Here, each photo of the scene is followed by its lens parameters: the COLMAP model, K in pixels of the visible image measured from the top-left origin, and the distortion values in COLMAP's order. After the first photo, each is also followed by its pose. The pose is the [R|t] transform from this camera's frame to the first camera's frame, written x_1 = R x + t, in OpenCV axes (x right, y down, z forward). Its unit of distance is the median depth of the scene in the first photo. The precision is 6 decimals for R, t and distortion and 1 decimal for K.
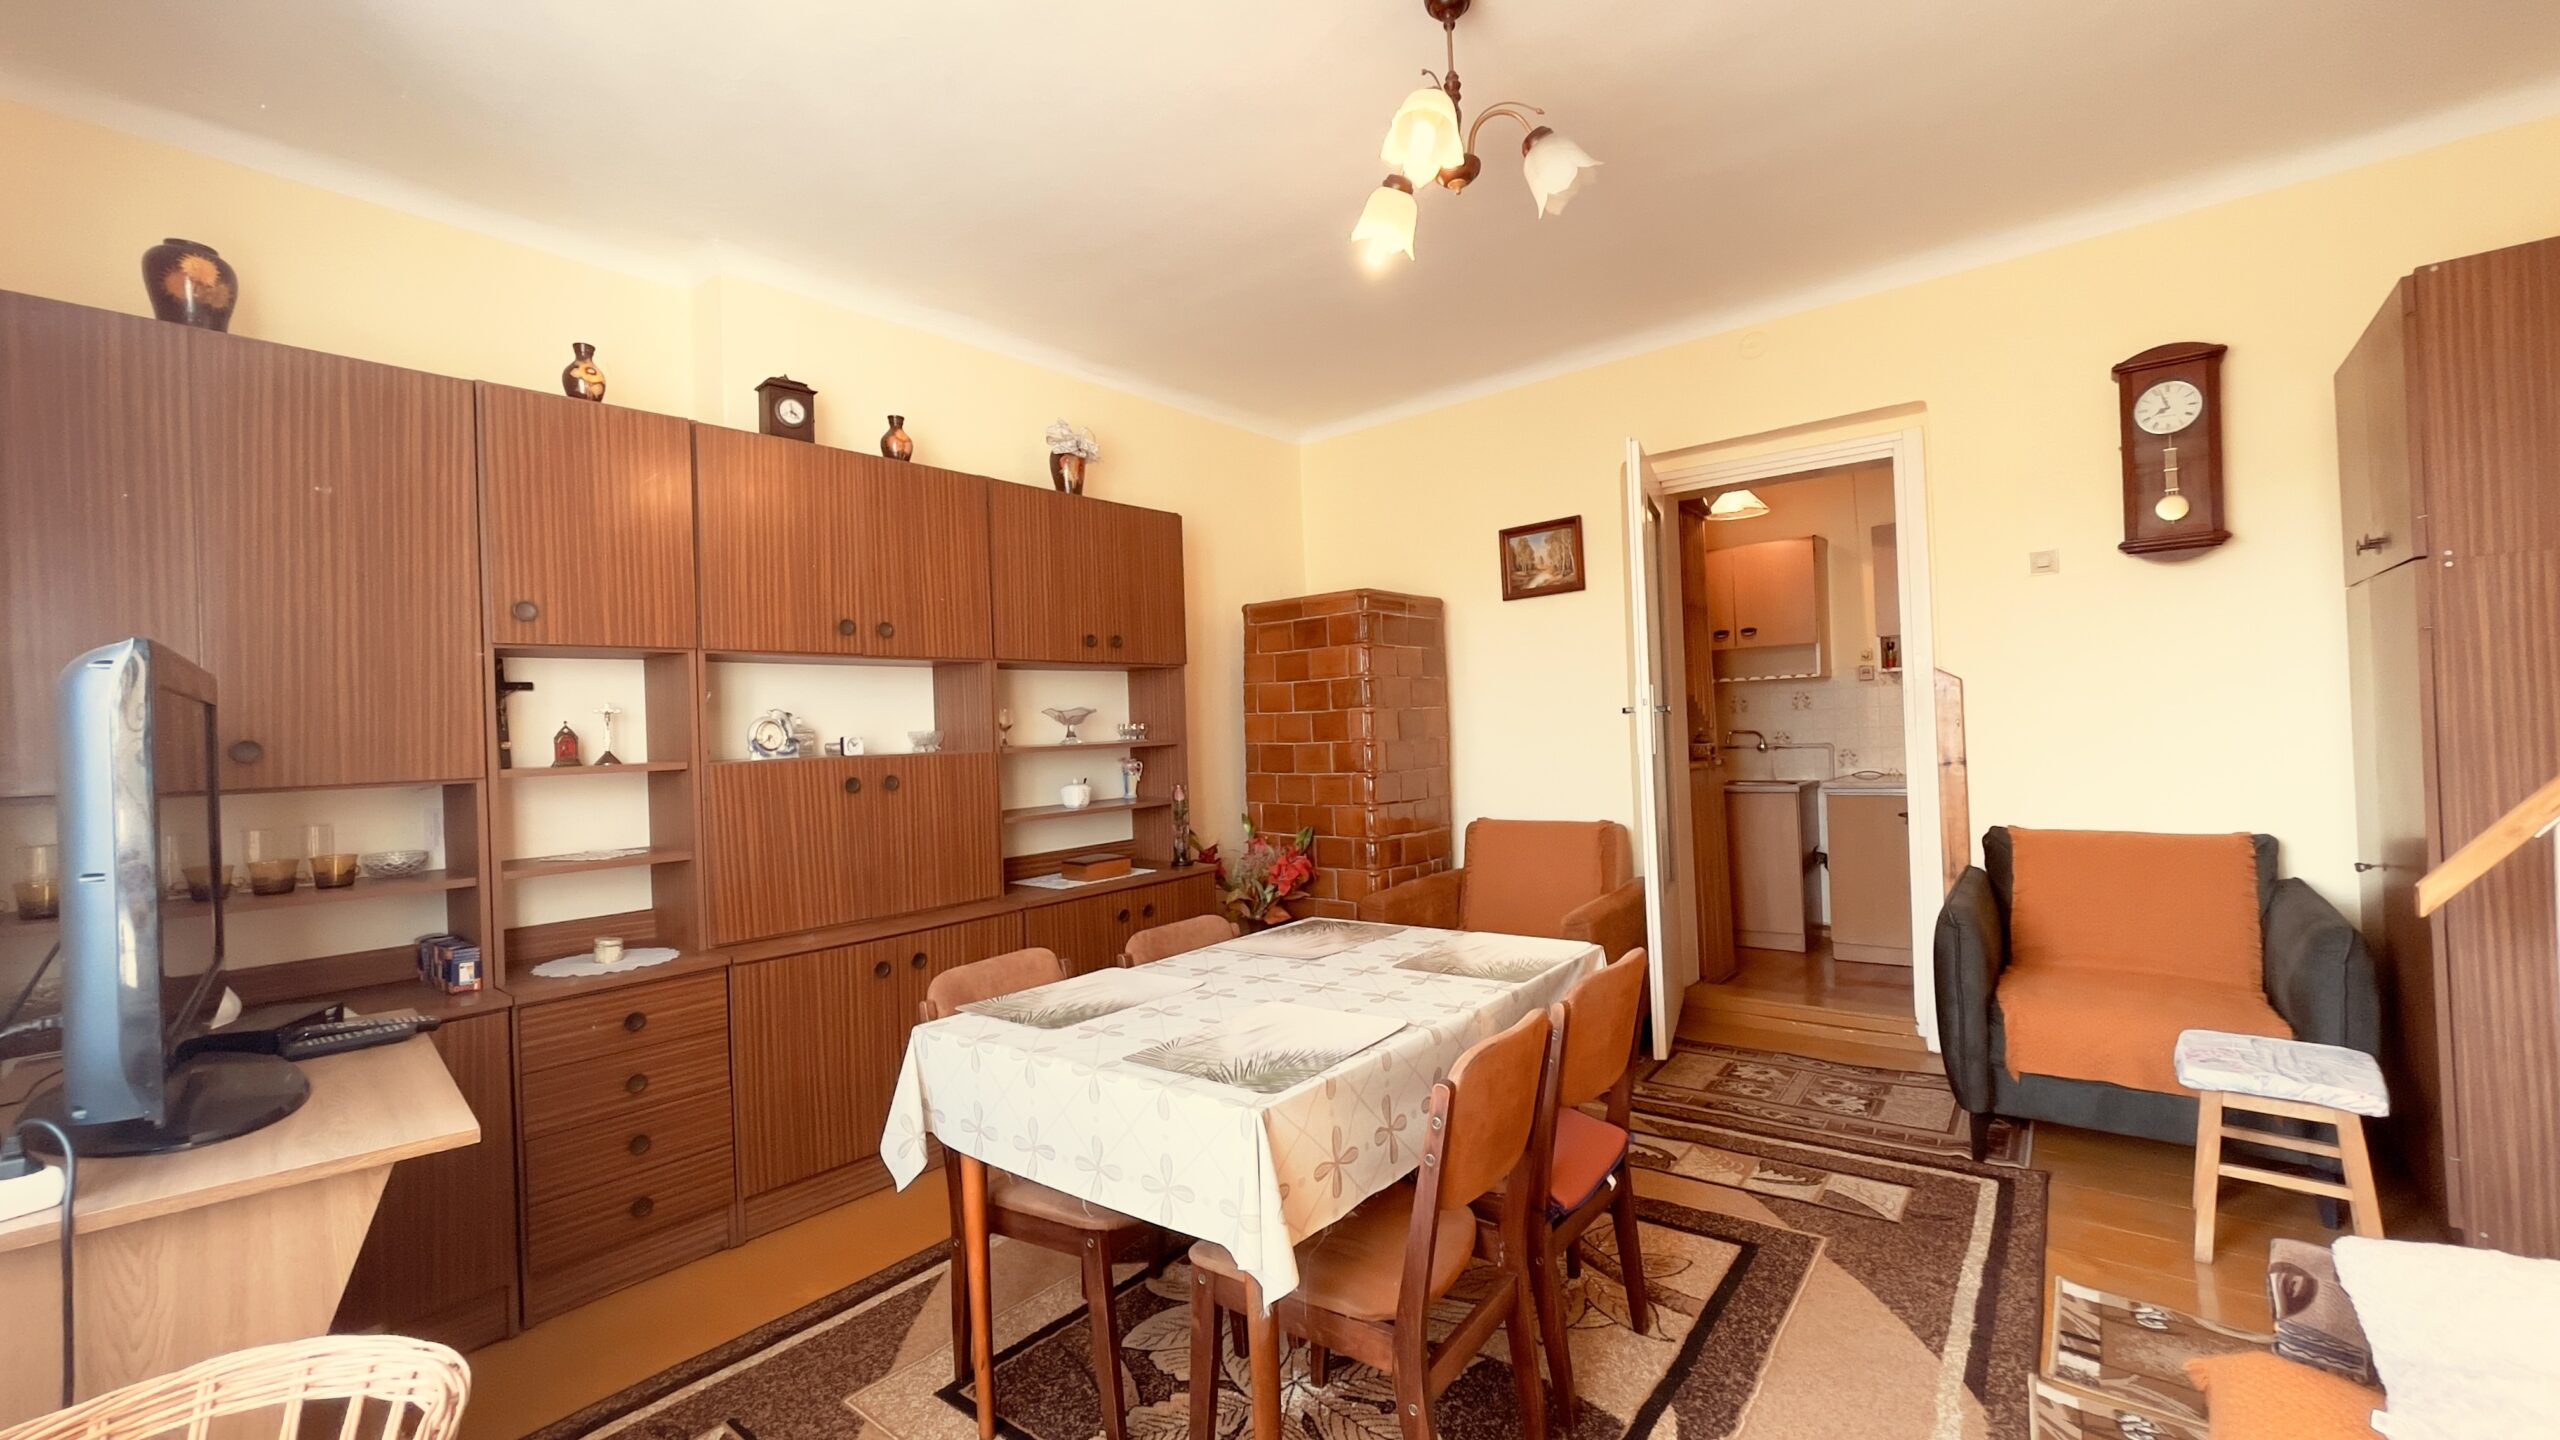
lens RADIAL K [[1026.3, 0, 1280.0], [0, 1026.3, 720.0], [0, 0, 1]] dist [-0.000386, 0.000019]
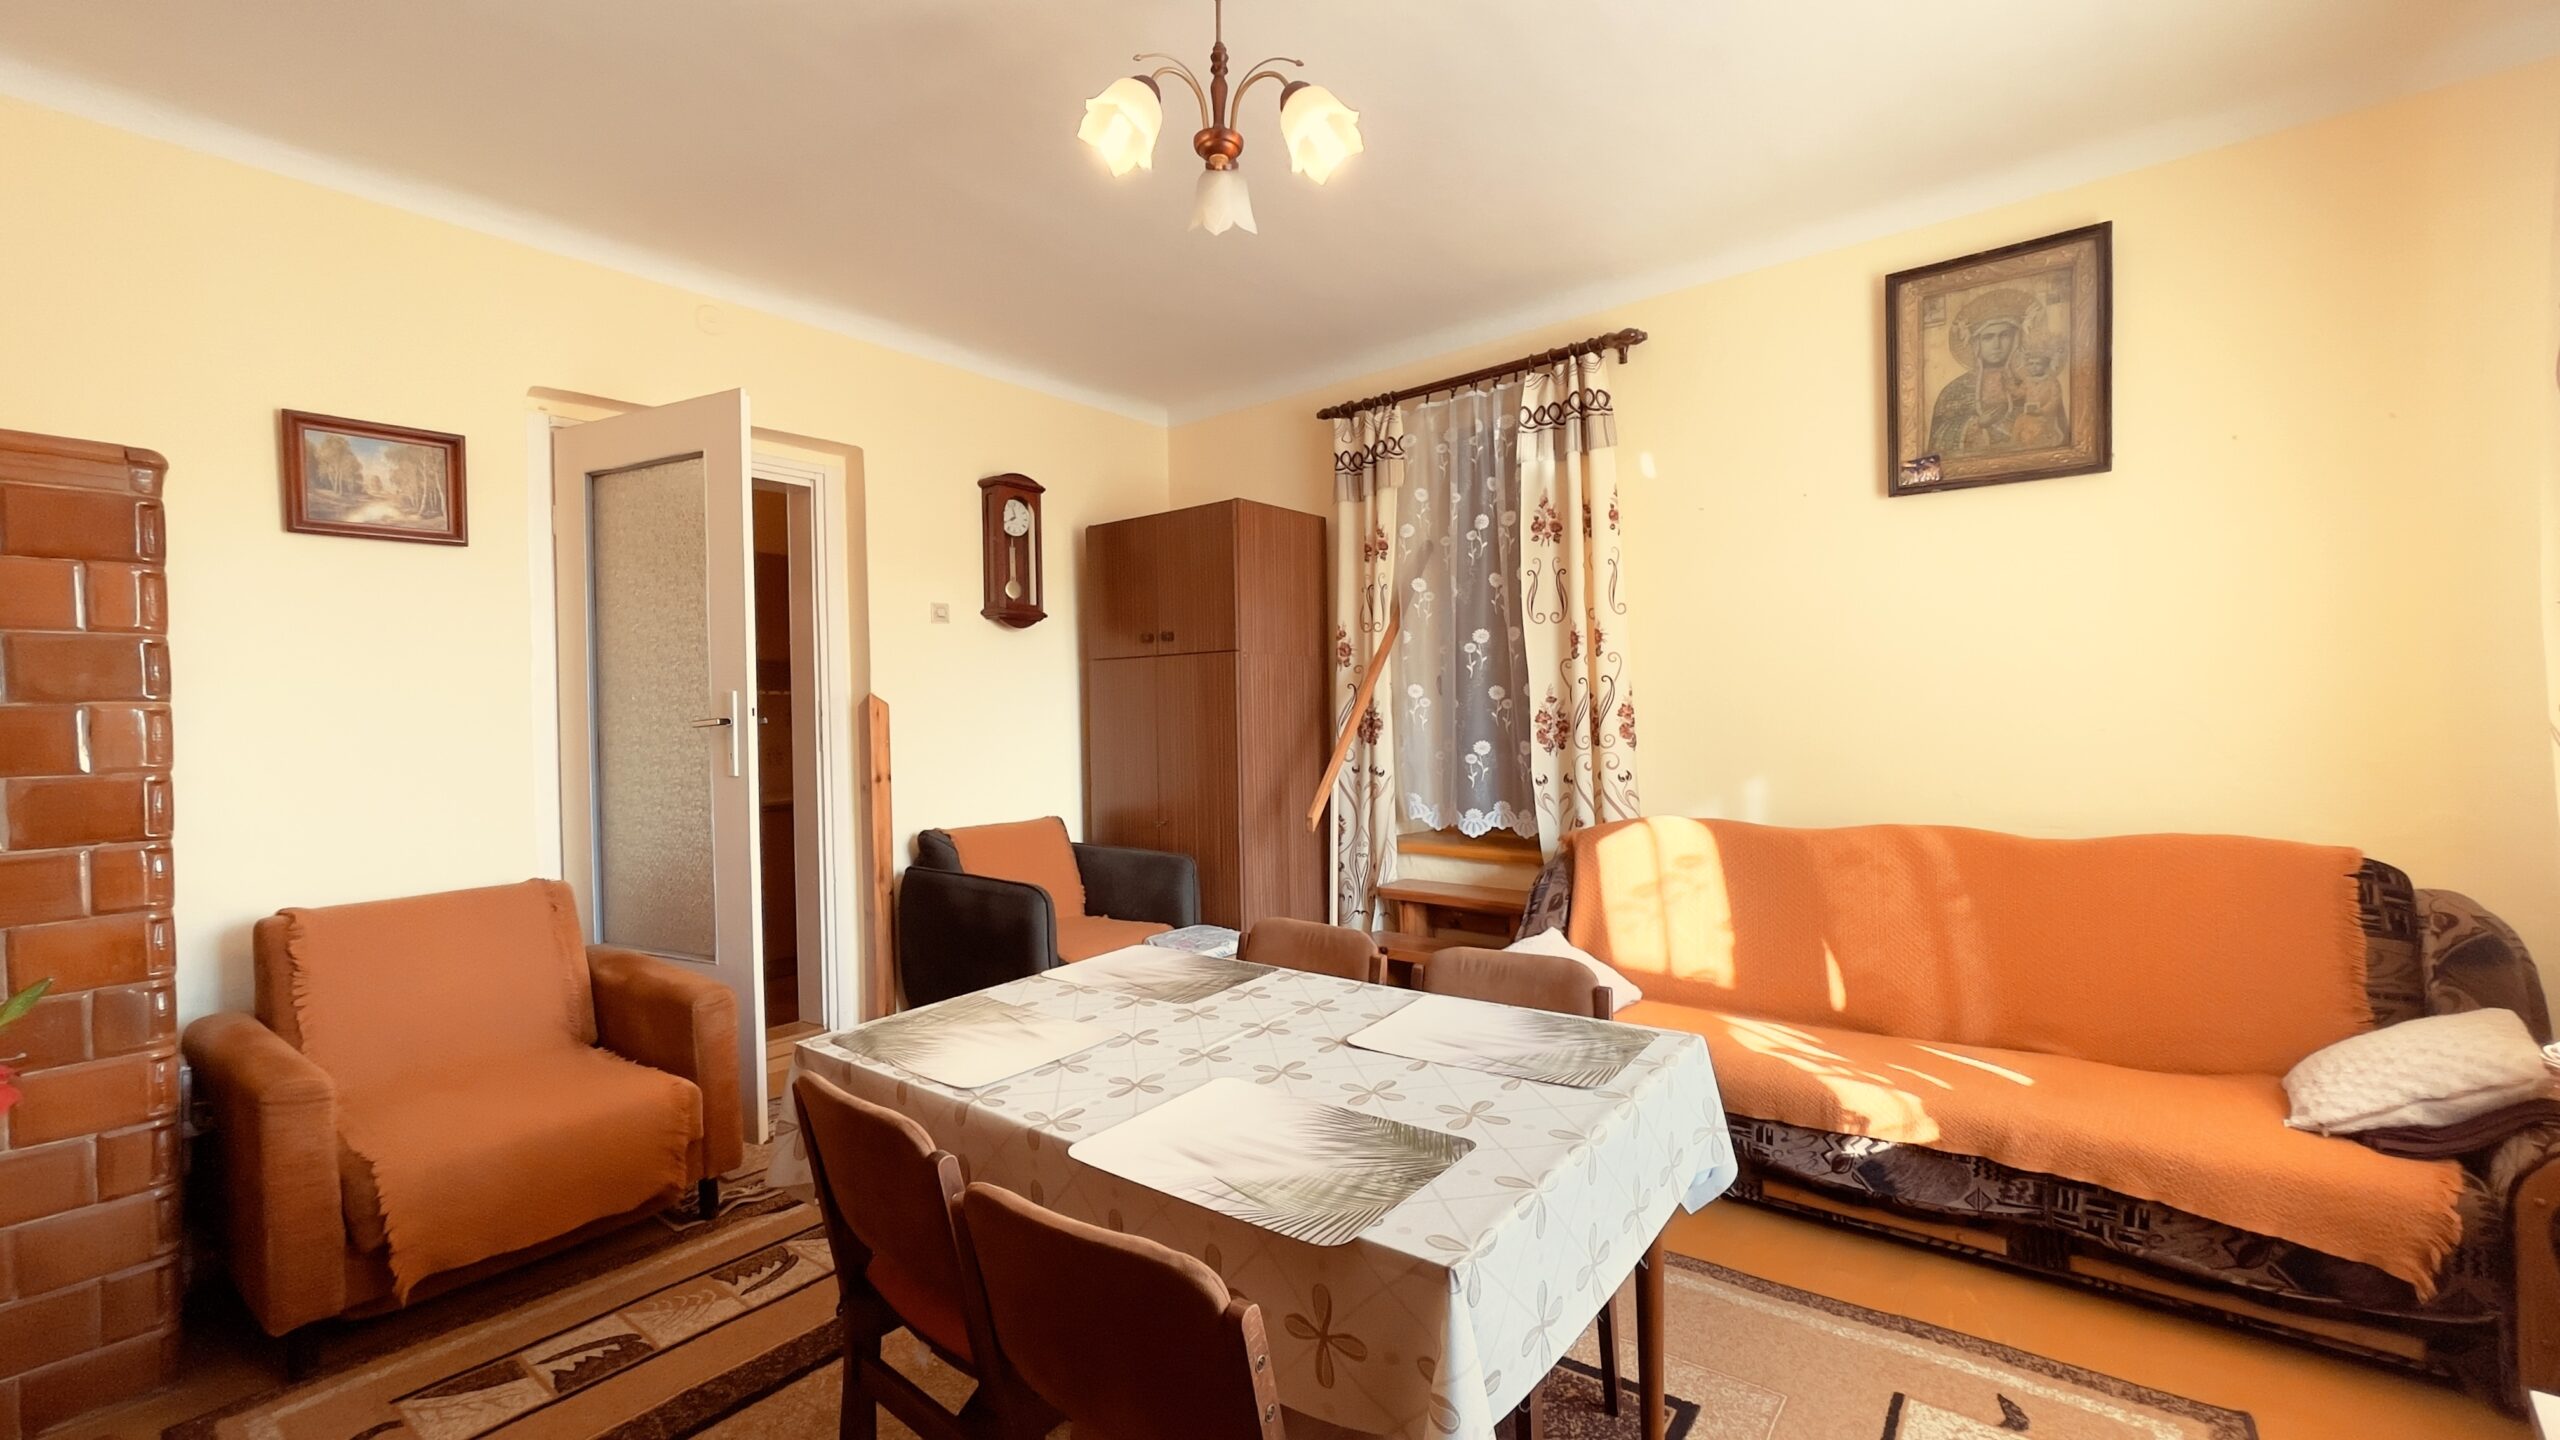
lens RADIAL K [[1023.5, 0, 1267.5], [0, 1023.5, 727.4], [0, 0, 1]] dist [0.001083, 0.000042]
pose [[-0.005592, 0.028850, 0.999568, -0.505779], [0.014964, 0.999474, -0.028764, 0.026153], [-0.999872, 0.014797, -0.006021, 0.637765]]
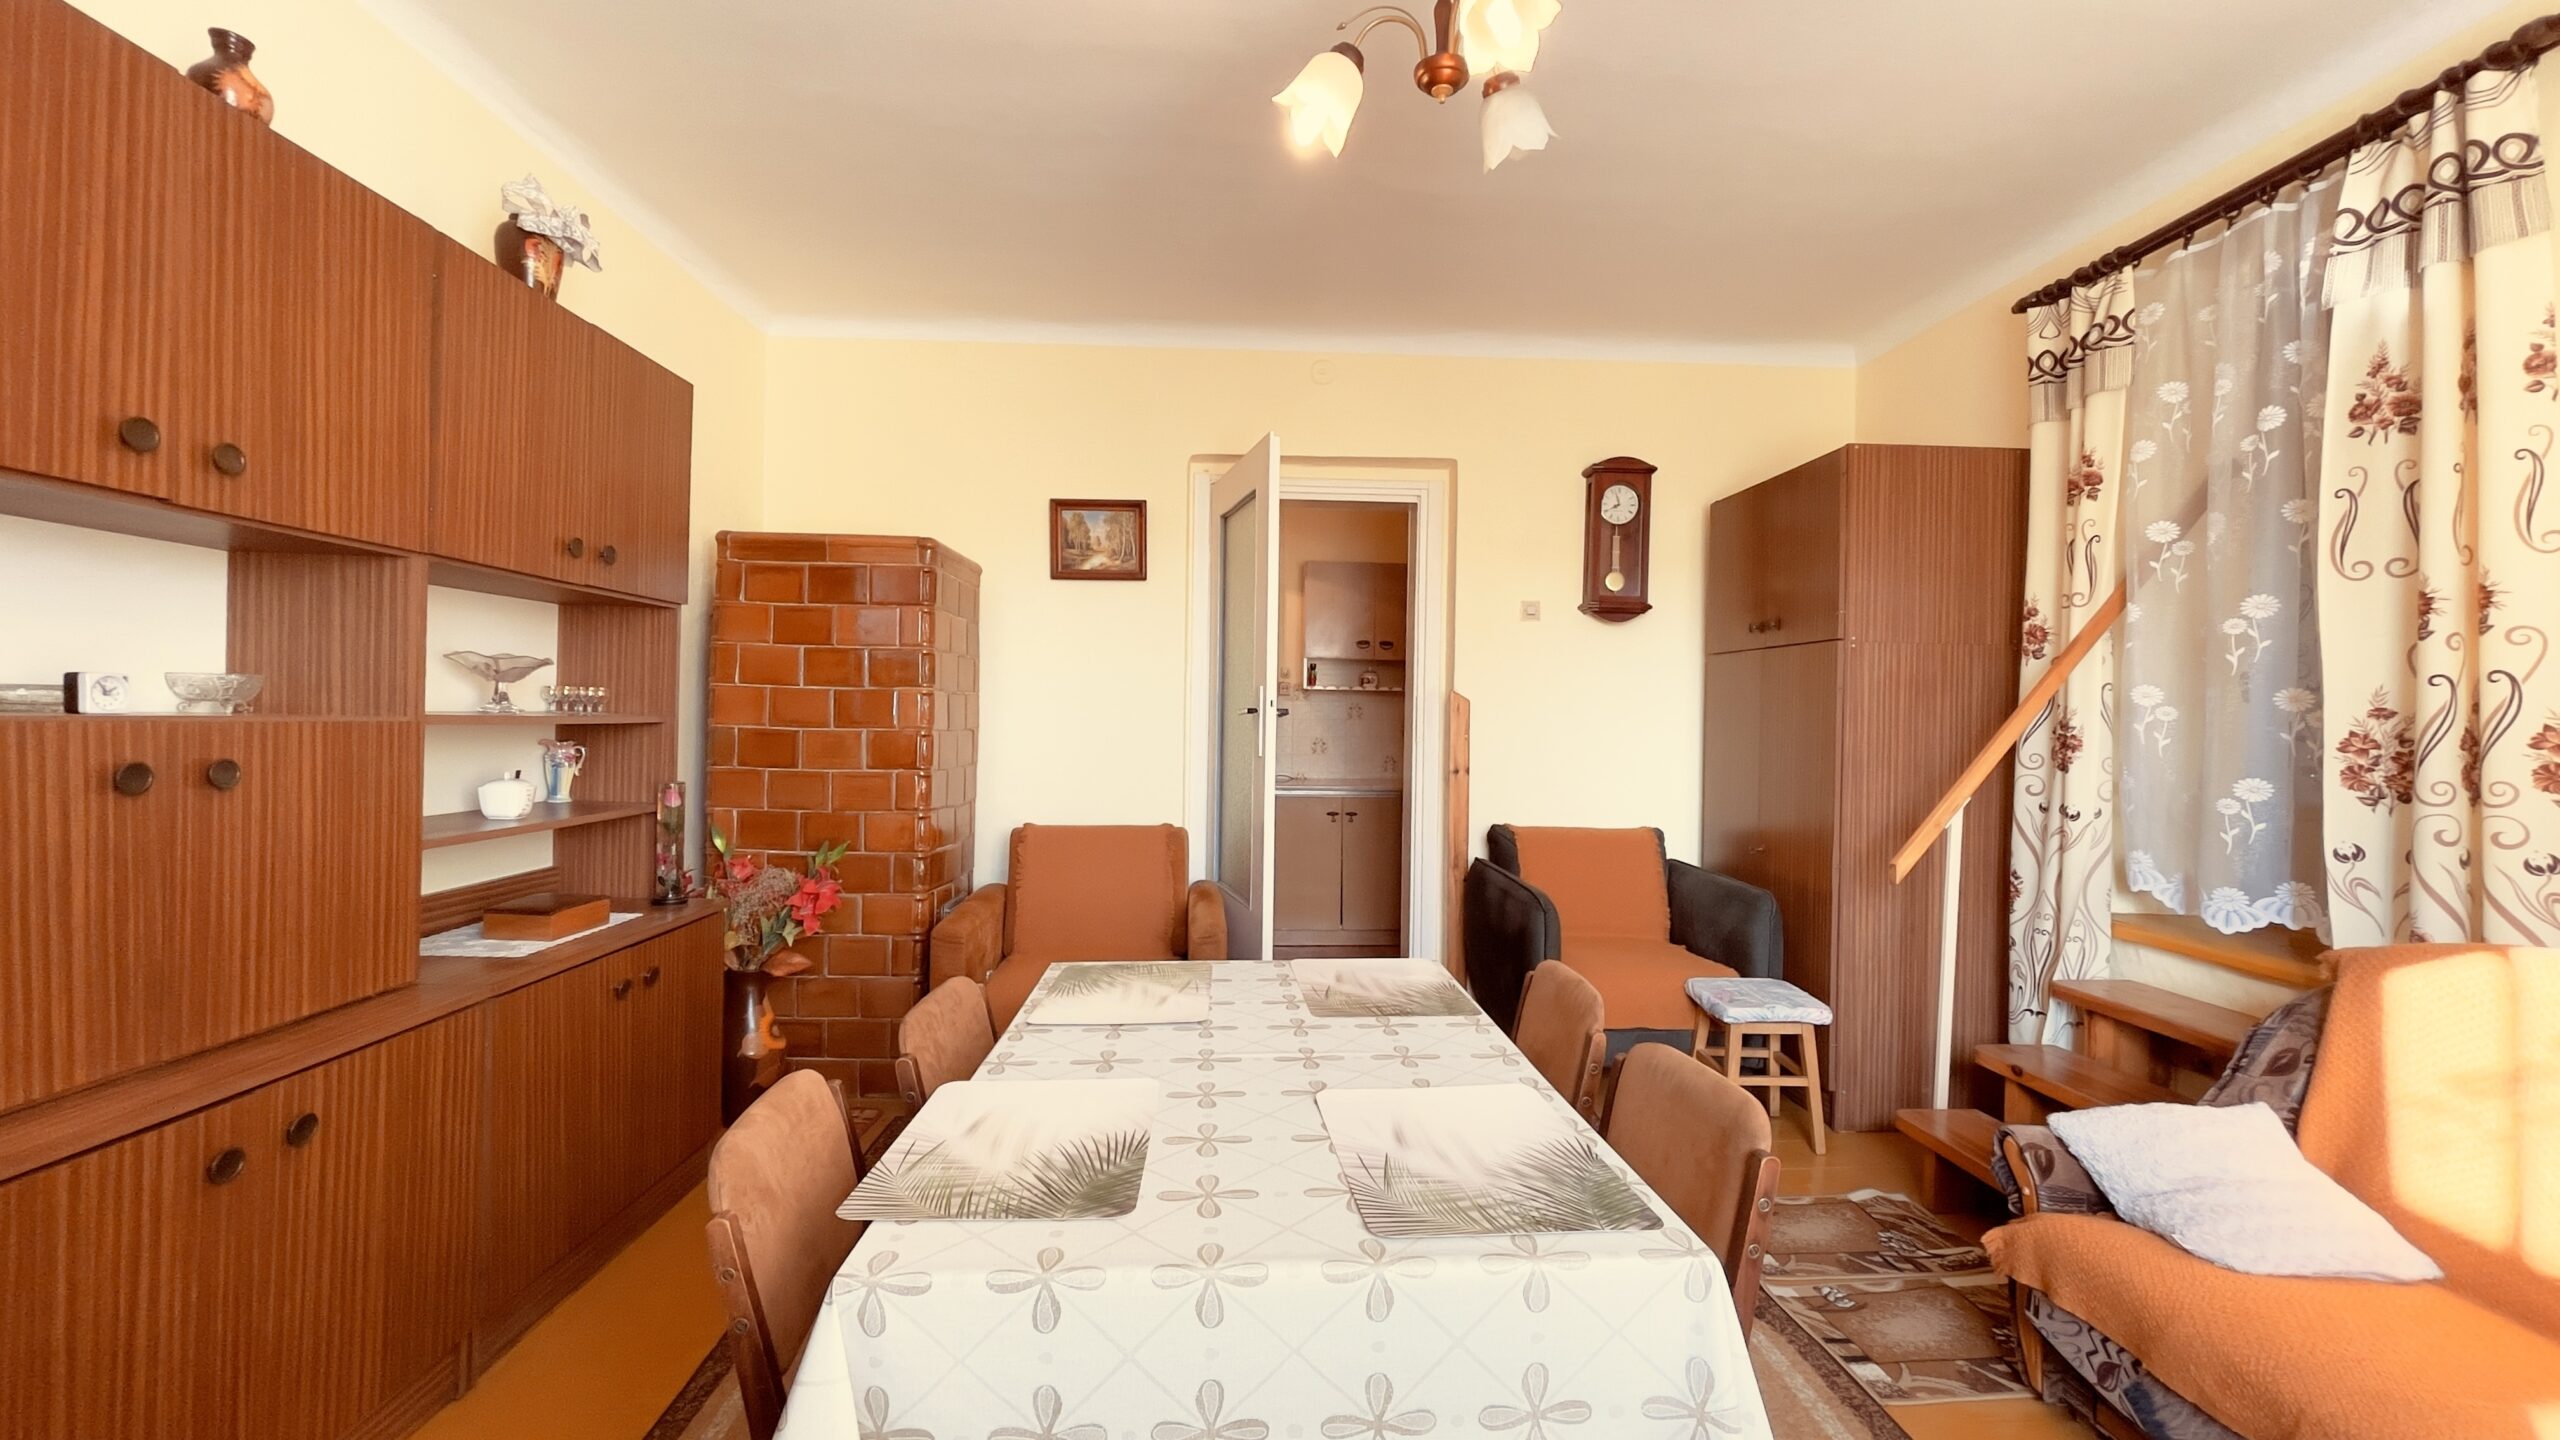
lens RADIAL K [[1024.3, 0, 1272.3], [0, 1024.3, 720.9], [0, 0, 1]] dist [-0.007123, 0.000166]
pose [[0.745489, 0.050284, 0.664618, -0.311522], [-0.050170, 0.998555, -0.019274, 0.019146], [-0.664627, -0.018975, 0.746935, 0.295428]]
